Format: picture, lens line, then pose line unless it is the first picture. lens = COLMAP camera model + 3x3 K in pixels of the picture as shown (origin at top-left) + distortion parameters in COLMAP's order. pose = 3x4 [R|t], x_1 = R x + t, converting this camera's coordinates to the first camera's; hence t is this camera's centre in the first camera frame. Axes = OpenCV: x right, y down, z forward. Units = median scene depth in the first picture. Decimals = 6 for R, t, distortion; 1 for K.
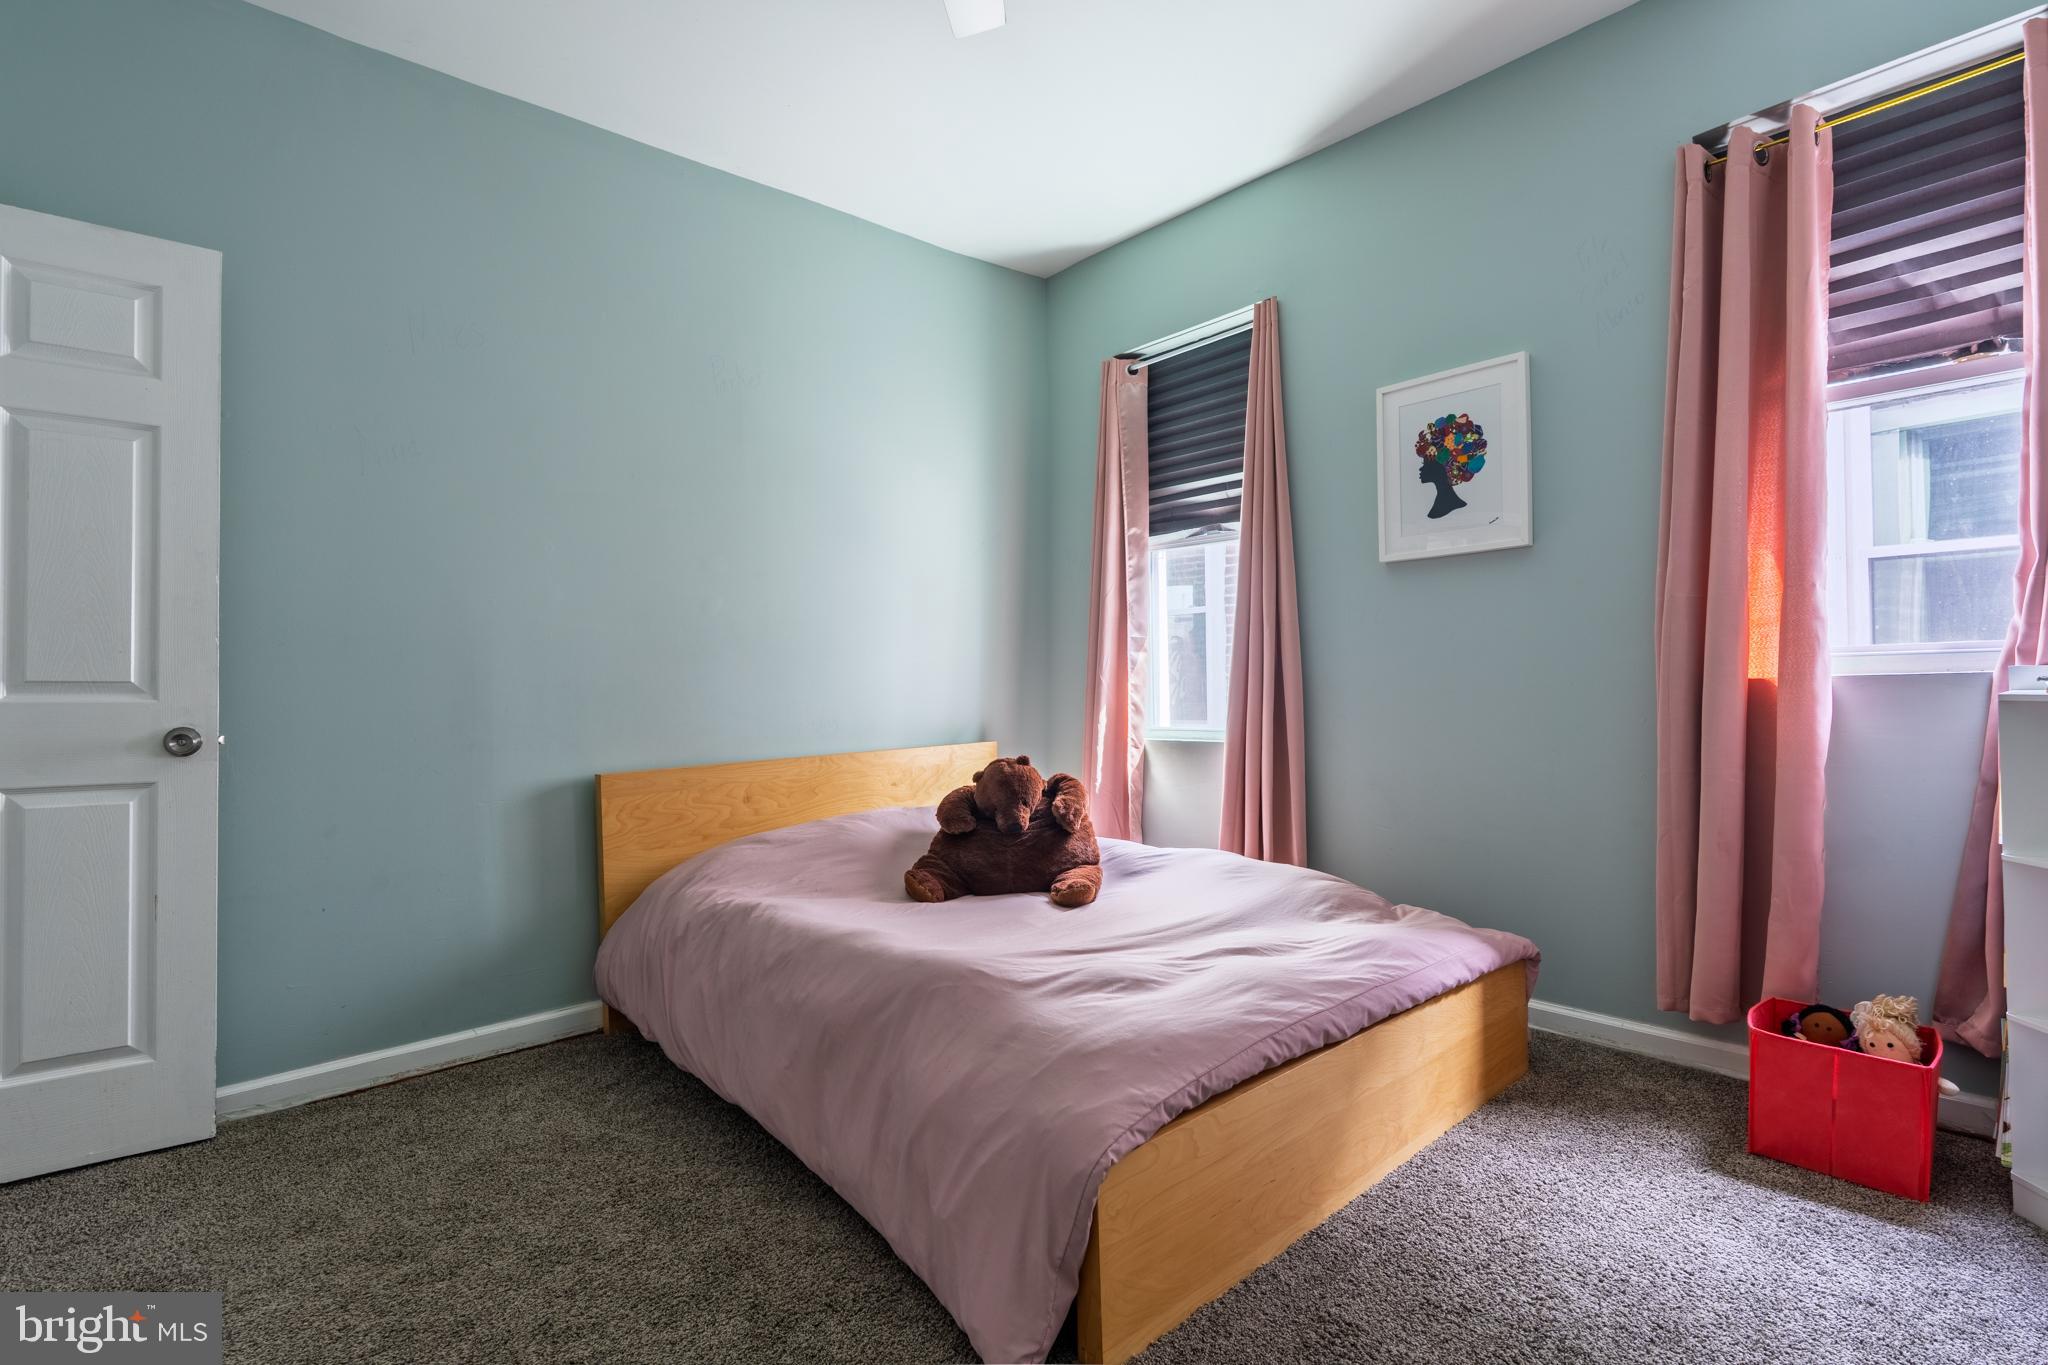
lens RADIAL K [[978.2, 0, 1028.8], [0, 978.2, 683.2], [0, 0, 1]] dist [-0.001199, 0.000061]
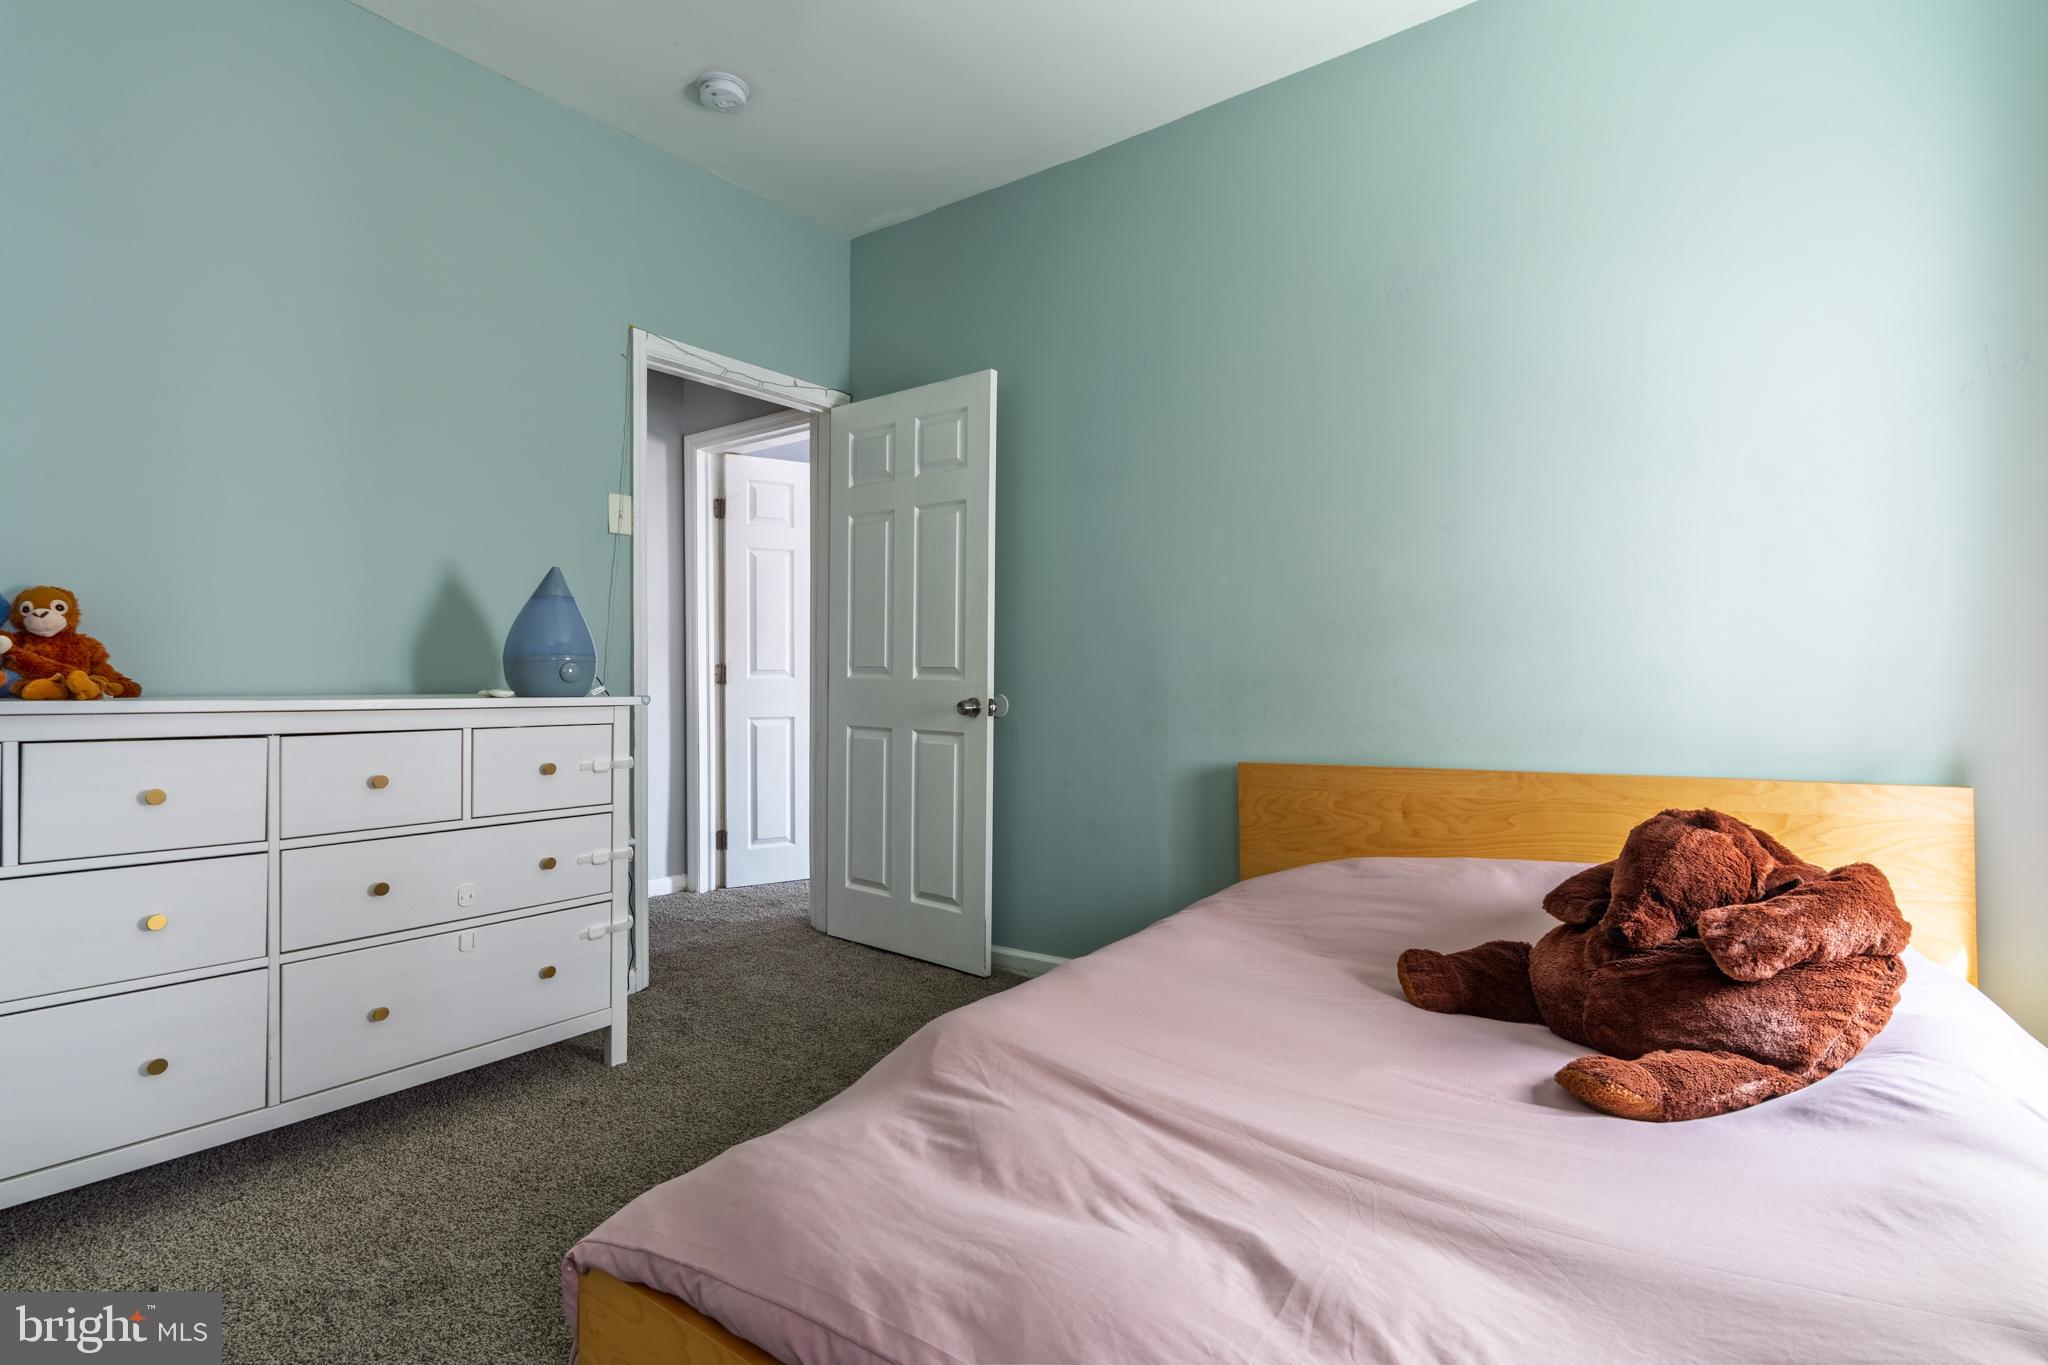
lens RADIAL K [[978.2, 0, 1028.8], [0, 978.2, 683.2], [0, 0, 1]] dist [-0.001199, 0.000061]
pose [[0.196672, 0.017427, -0.980315, 0.635816], [0.001529, 0.999835, 0.018081, -0.004328], [0.980468, -0.005055, 0.196613, 0.806990]]
